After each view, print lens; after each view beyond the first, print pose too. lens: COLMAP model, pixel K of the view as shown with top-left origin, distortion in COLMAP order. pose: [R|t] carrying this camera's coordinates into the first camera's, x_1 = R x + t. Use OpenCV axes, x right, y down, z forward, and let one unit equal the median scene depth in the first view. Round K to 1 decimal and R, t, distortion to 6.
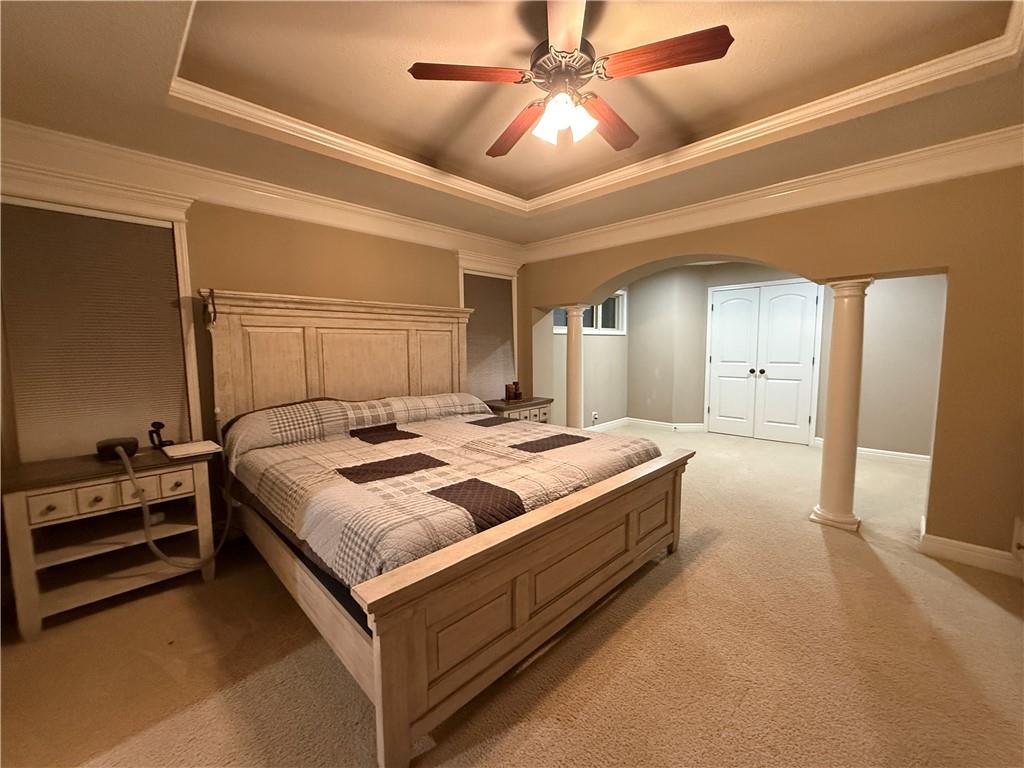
lens RADIAL K [[408.5, 0, 510.2], [0, 408.5, 384.7], [0, 0, 1]] dist [-0.001001, -0.000074]
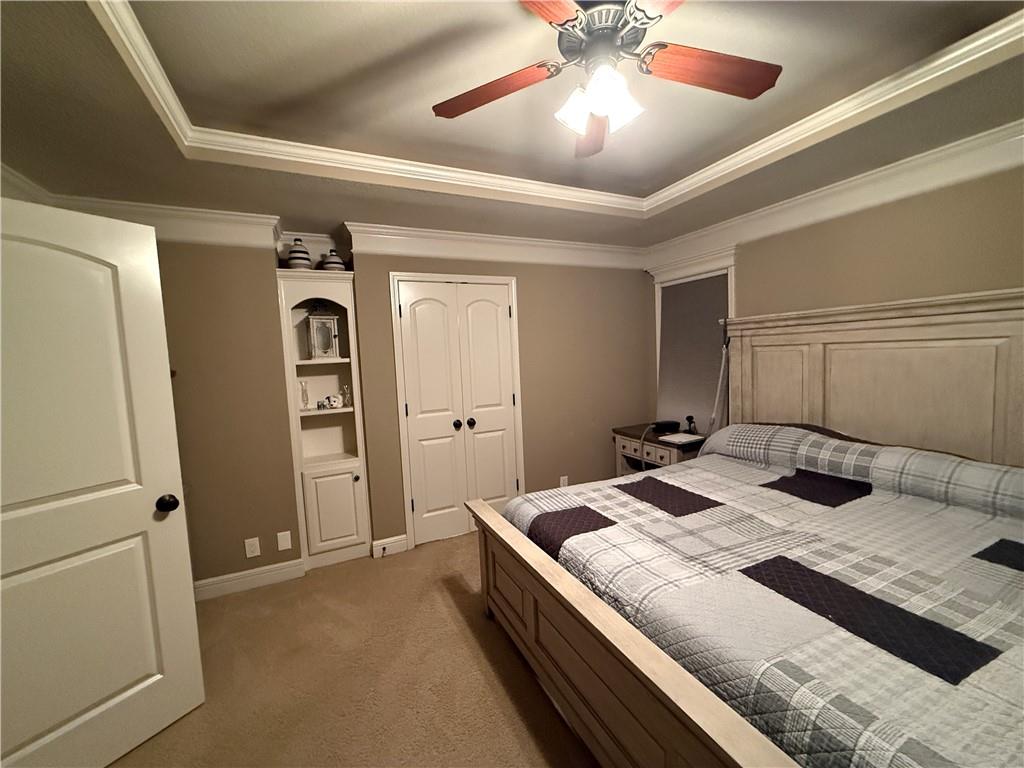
lens RADIAL K [[408.5, 0, 510.2], [0, 408.5, 384.7], [0, 0, 1]] dist [-0.001001, -0.000074]
pose [[-0.333738, 0.090036, -0.938356, 0.702122], [-0.046332, 0.992658, 0.111725, -0.152353], [0.941526, 0.080763, -0.327117, 0.855817]]
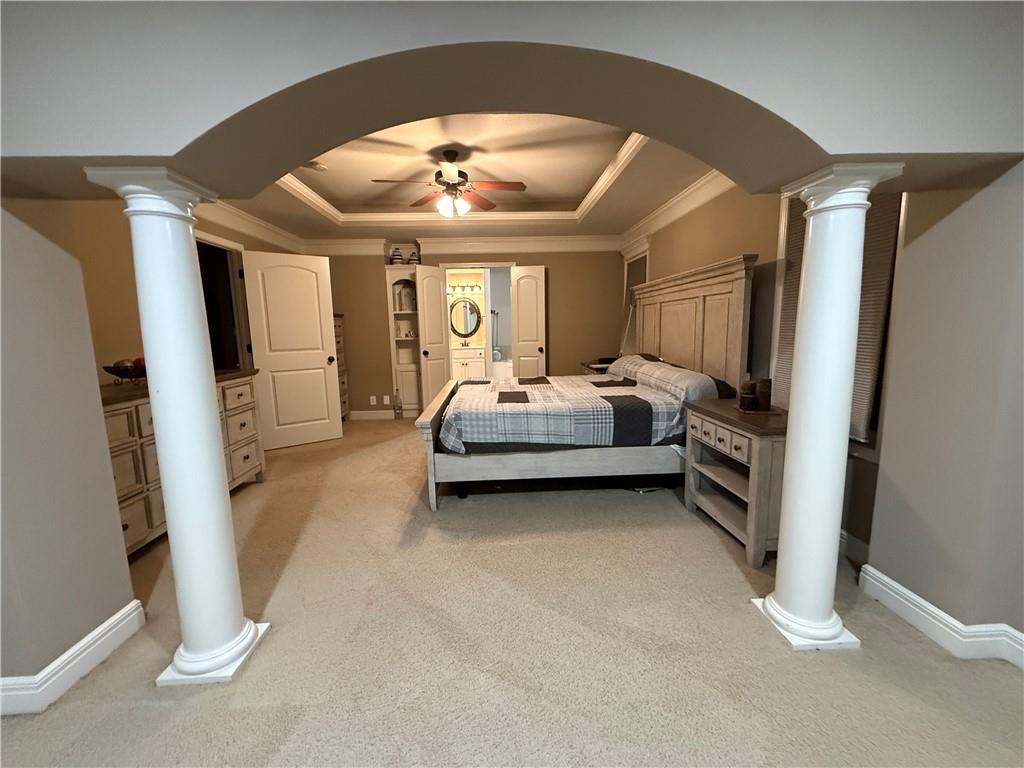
lens RADIAL K [[408.5, 0, 510.2], [0, 408.5, 384.7], [0, 0, 1]] dist [-0.001001, -0.000074]
pose [[-0.670894, 0.121642, -0.731508, 1.118516], [-0.047552, 0.977367, 0.206138, -0.164978], [0.740027, 0.173081, -0.649925, 1.988090]]
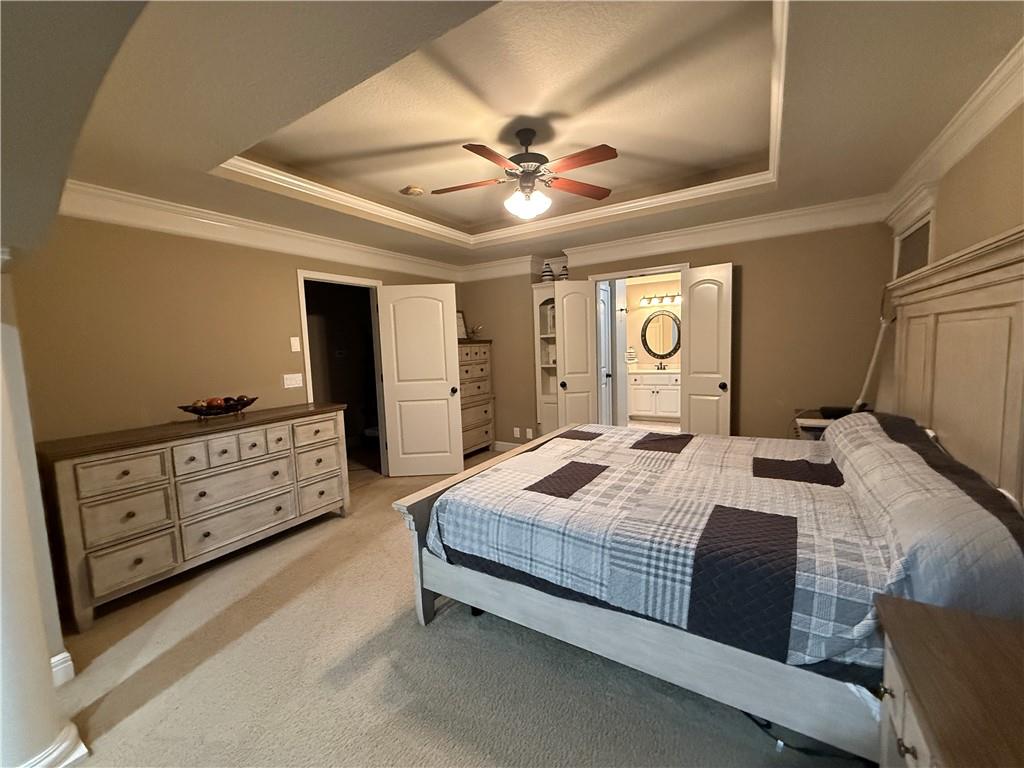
lens RADIAL K [[408.5, 0, 510.2], [0, 408.5, 384.7], [0, 0, 1]] dist [-0.001001, -0.000074]
pose [[-0.972971, 0.063099, -0.222140, 0.419816], [0.020279, 0.981575, 0.189996, -0.212271], [0.230035, 0.180356, -0.956324, 1.893813]]
